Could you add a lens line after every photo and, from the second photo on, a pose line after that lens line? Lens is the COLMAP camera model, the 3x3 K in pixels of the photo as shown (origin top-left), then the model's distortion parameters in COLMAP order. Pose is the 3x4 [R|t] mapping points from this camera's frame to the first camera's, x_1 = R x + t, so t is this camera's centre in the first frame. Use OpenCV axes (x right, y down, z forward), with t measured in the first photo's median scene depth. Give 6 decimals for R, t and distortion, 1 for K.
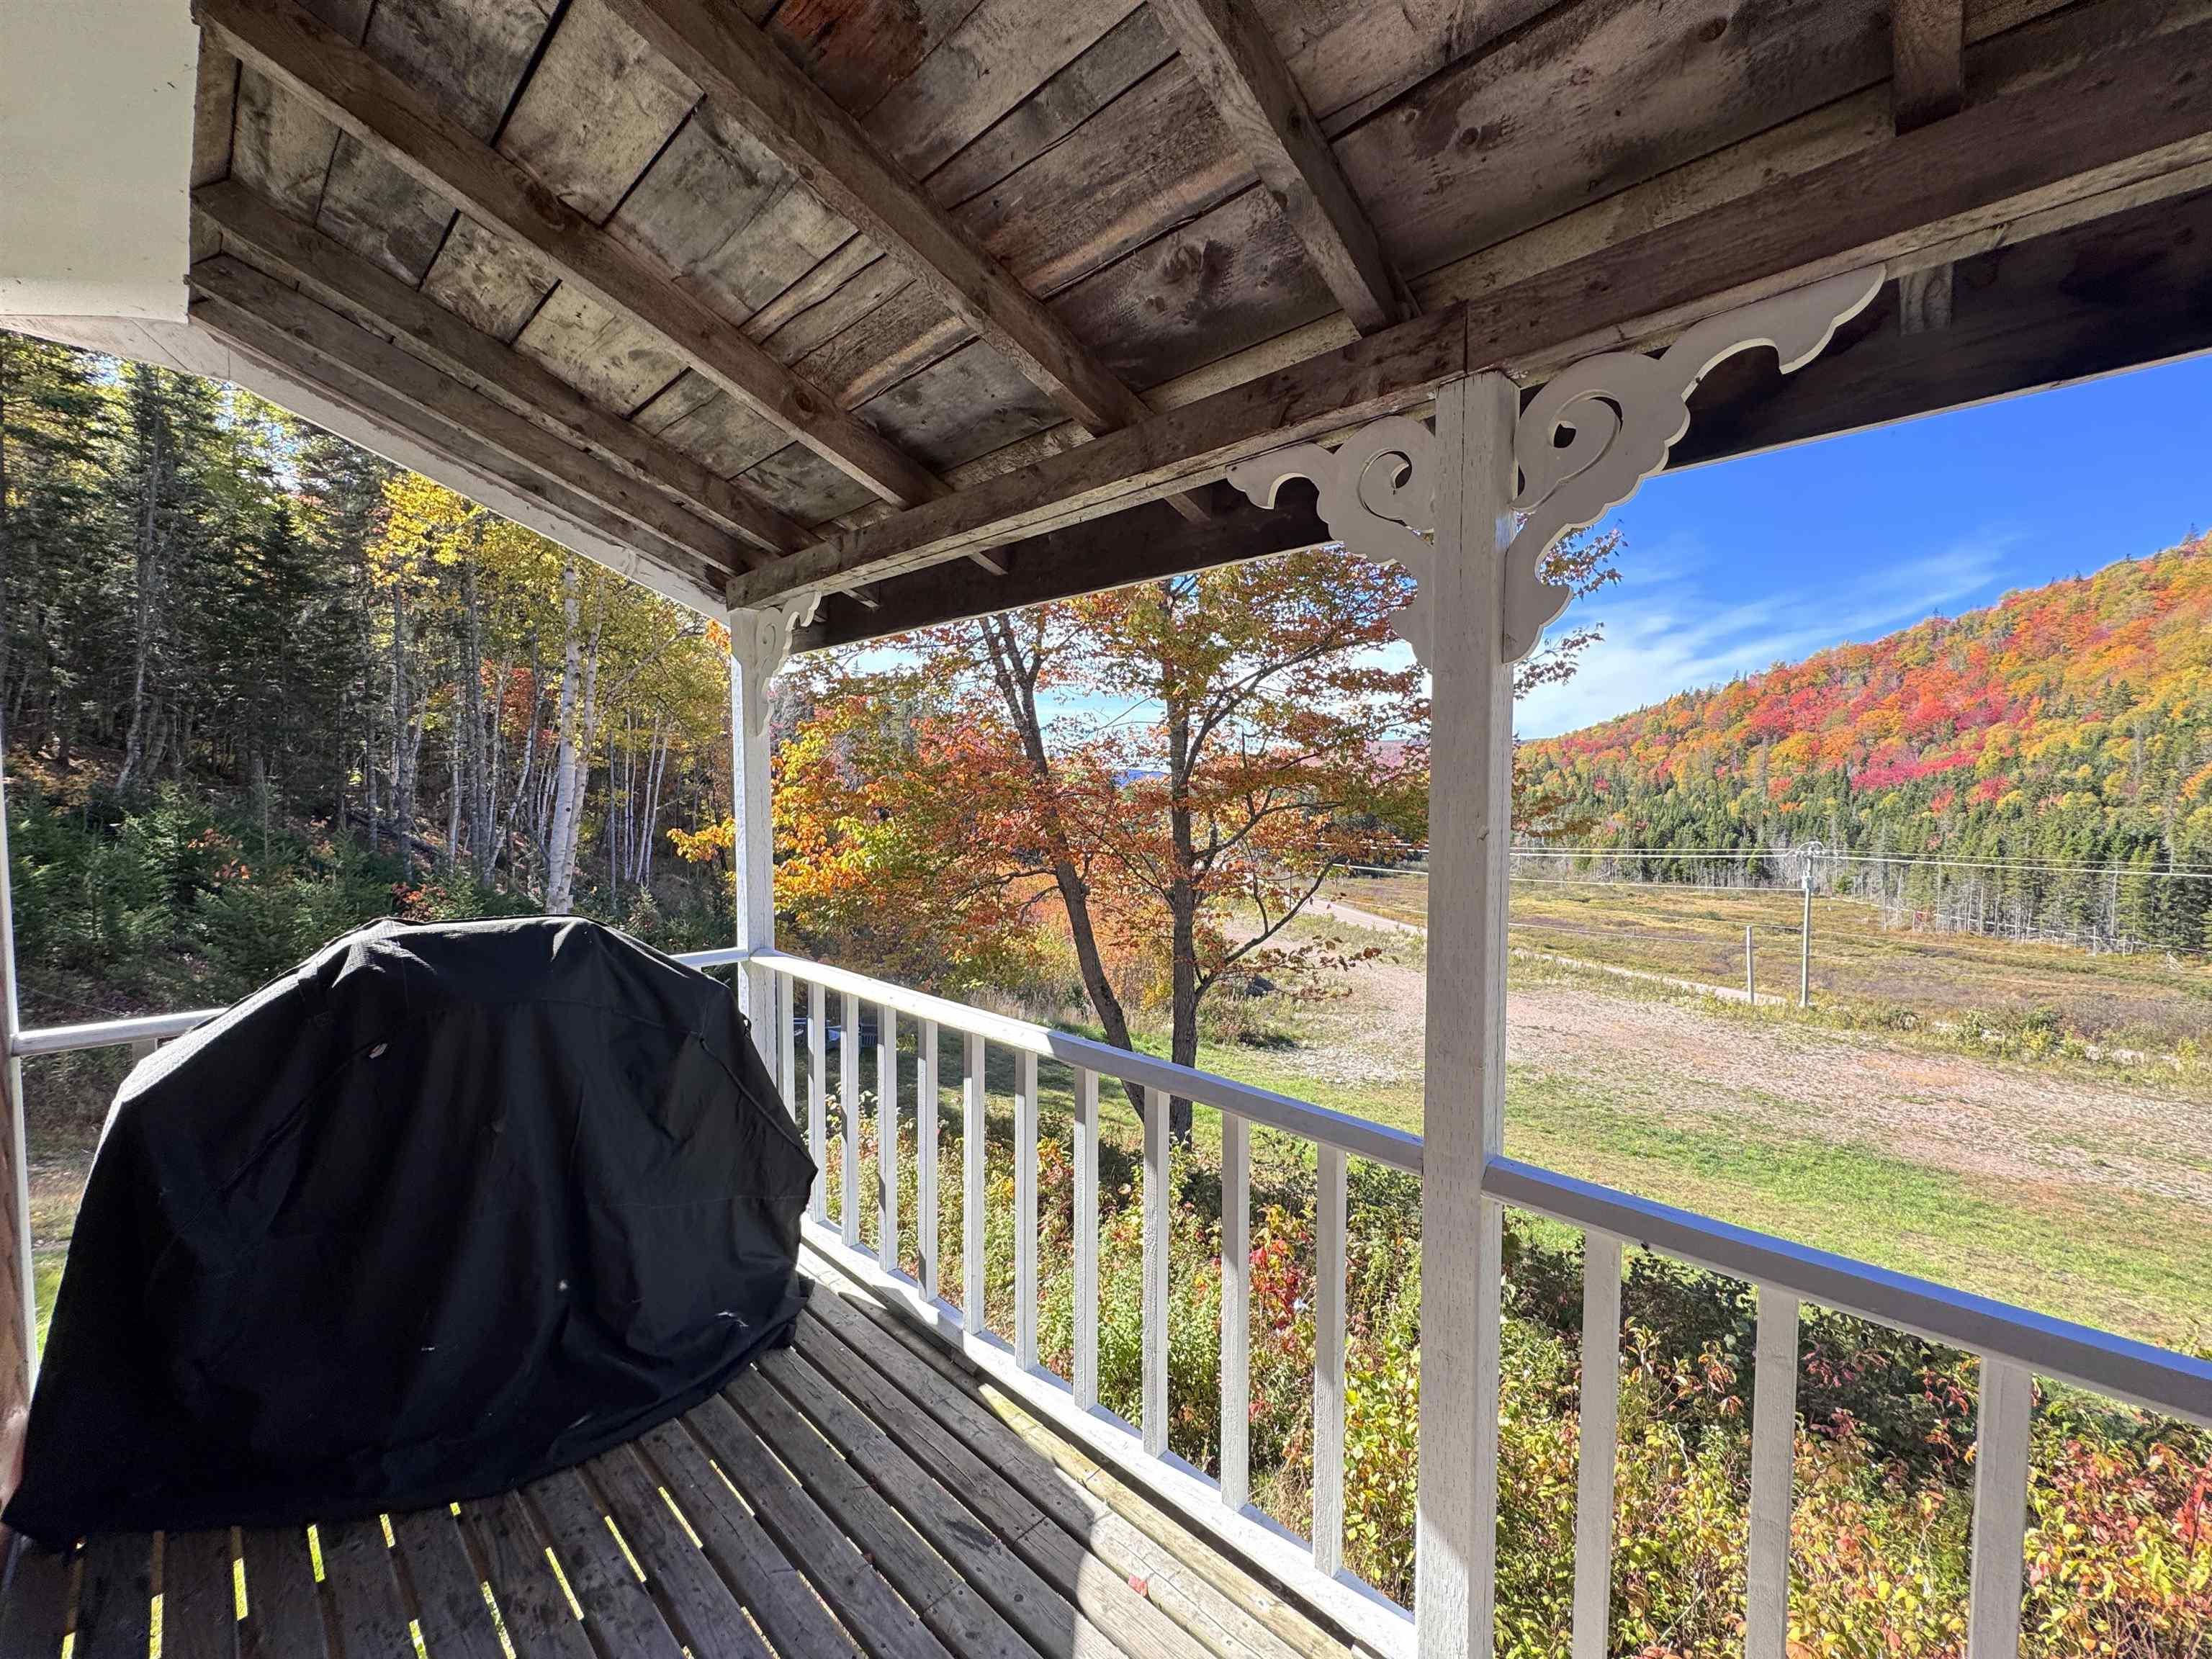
lens RADIAL K [[879.3, 0, 1105.3], [0, 879.3, 827.7], [0, 0, 1]] dist [-0.002739, 0.000174]
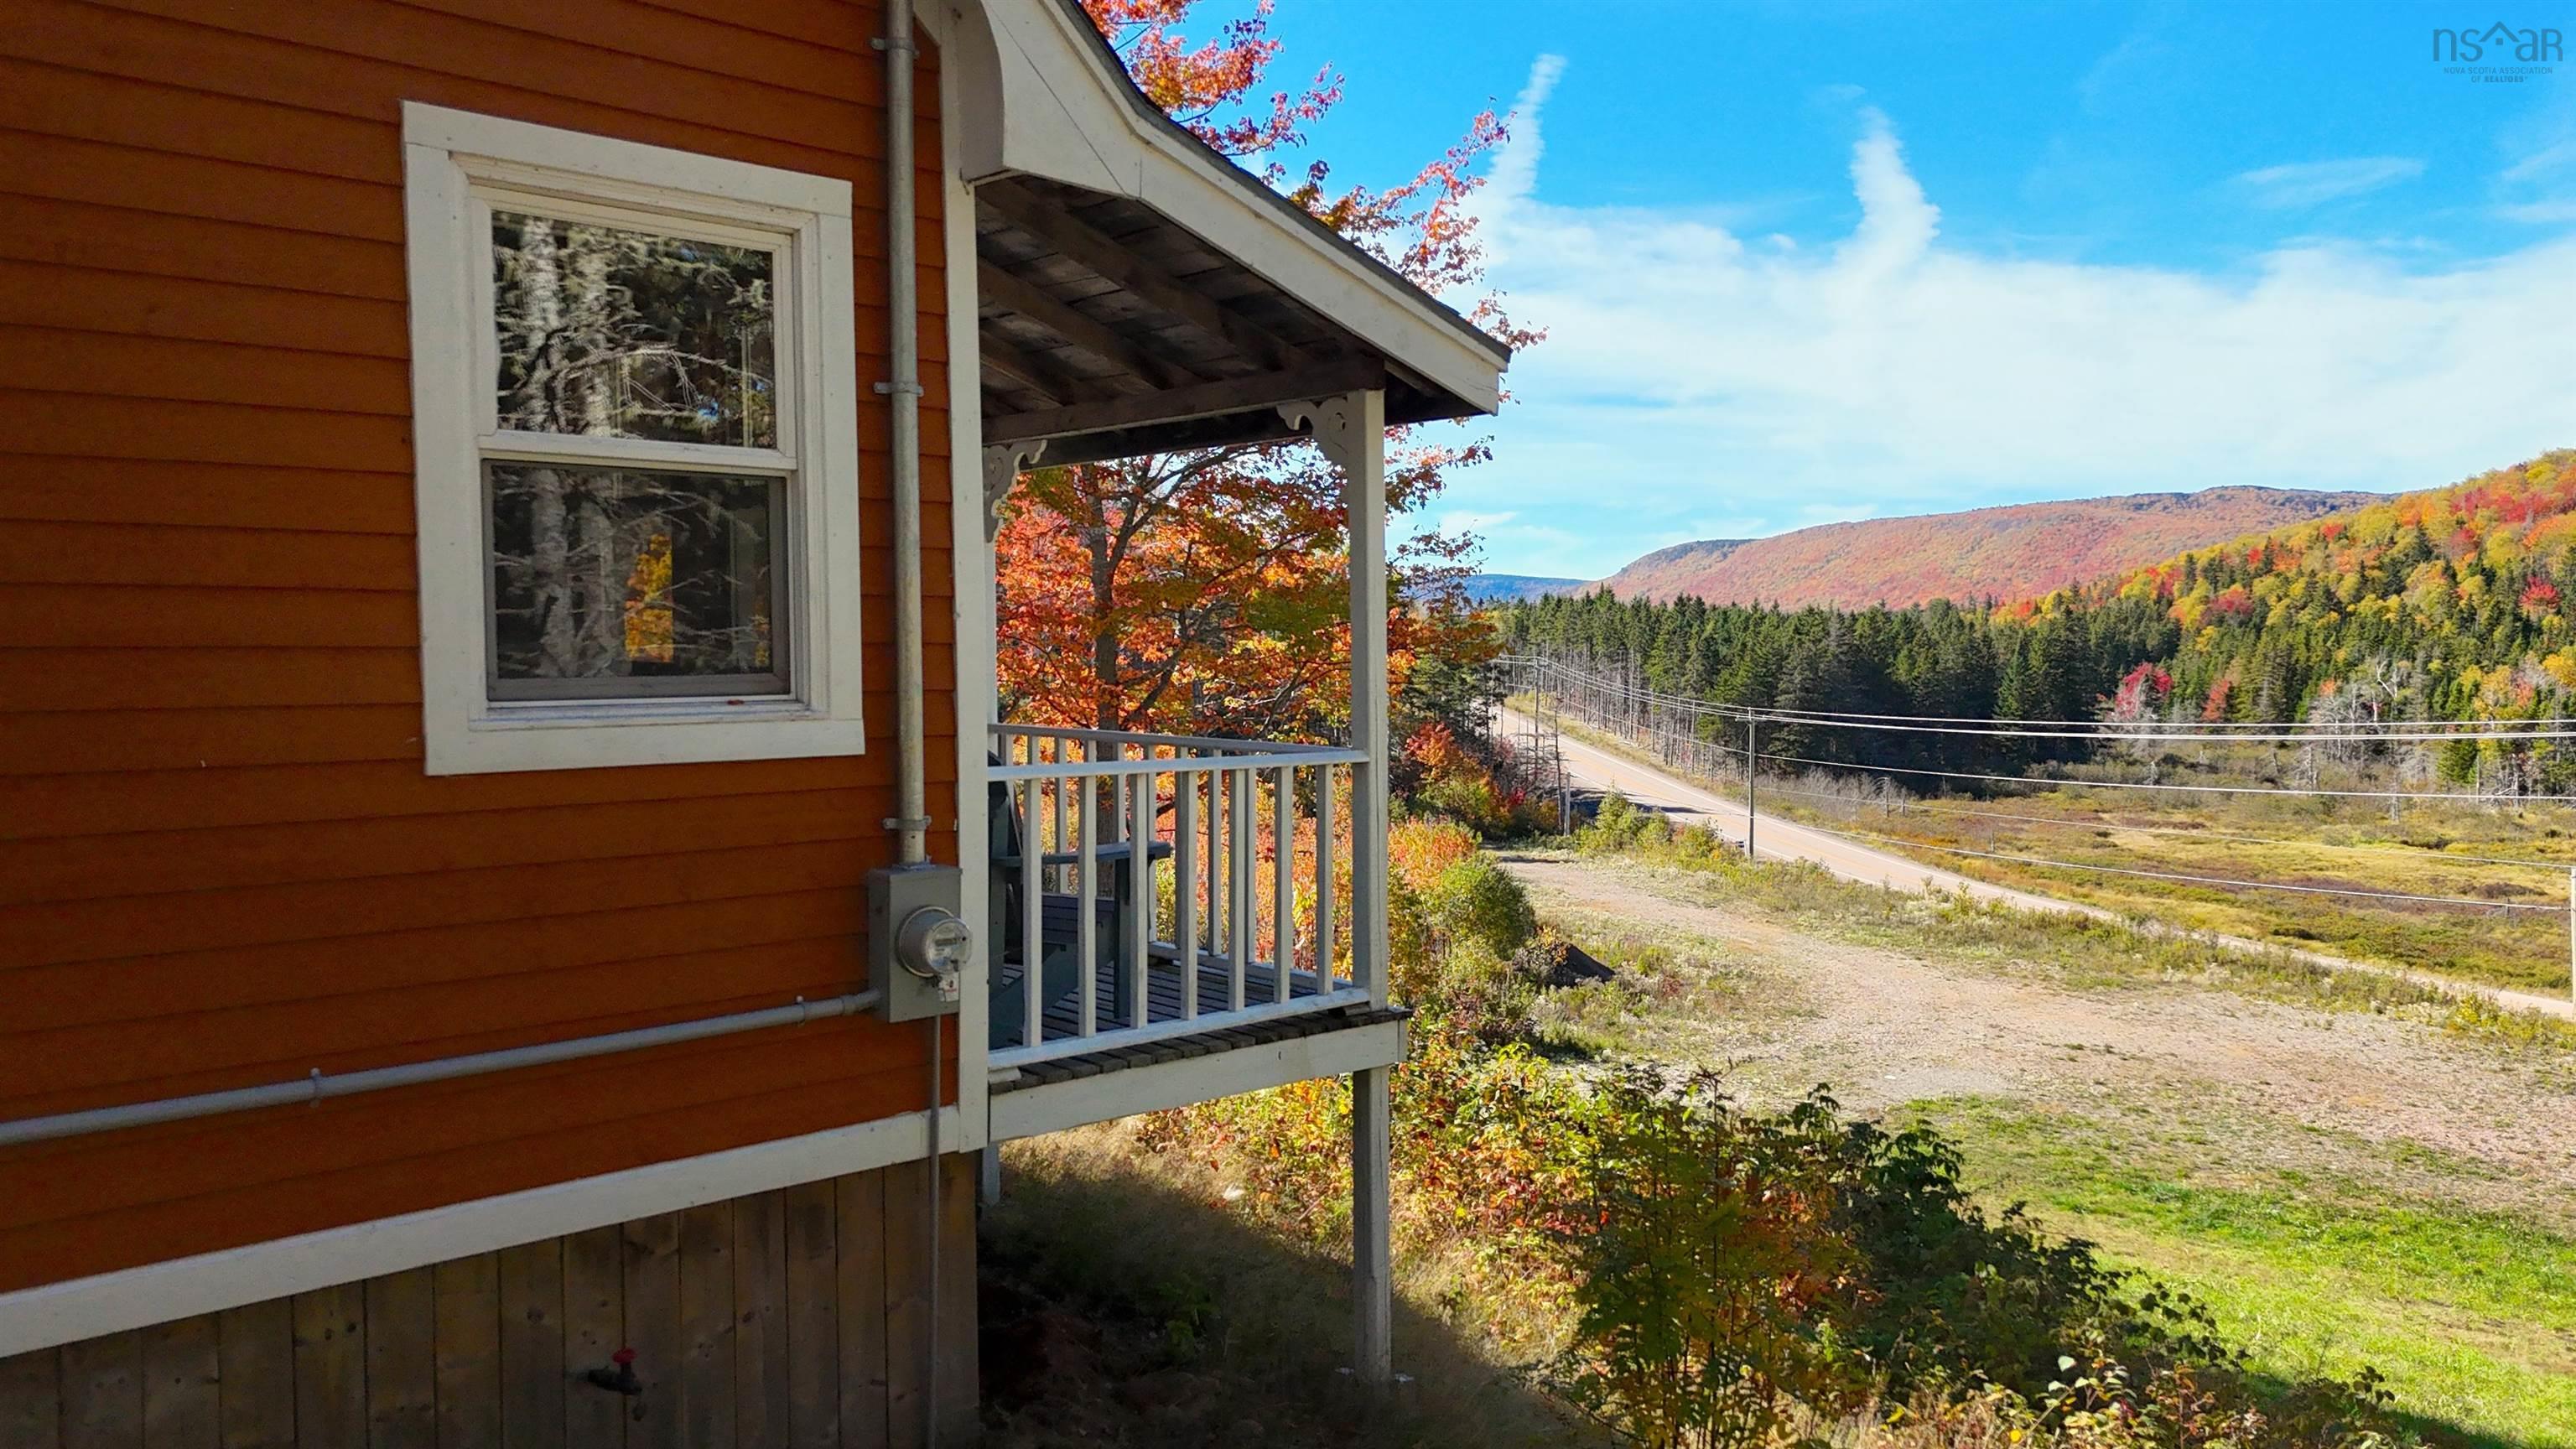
lens RADIAL K [[1856.4, 0, 1288.0], [0, 1856.4, 724.5], [0, 0, 1]] dist [0.044111, -0.003707]
pose [[0.997225, -0.006275, -0.074186, 0.080910], [0.007301, 0.999881, 0.013559, 0.009146], [0.074092, -0.014063, 0.997152, -0.155556]]
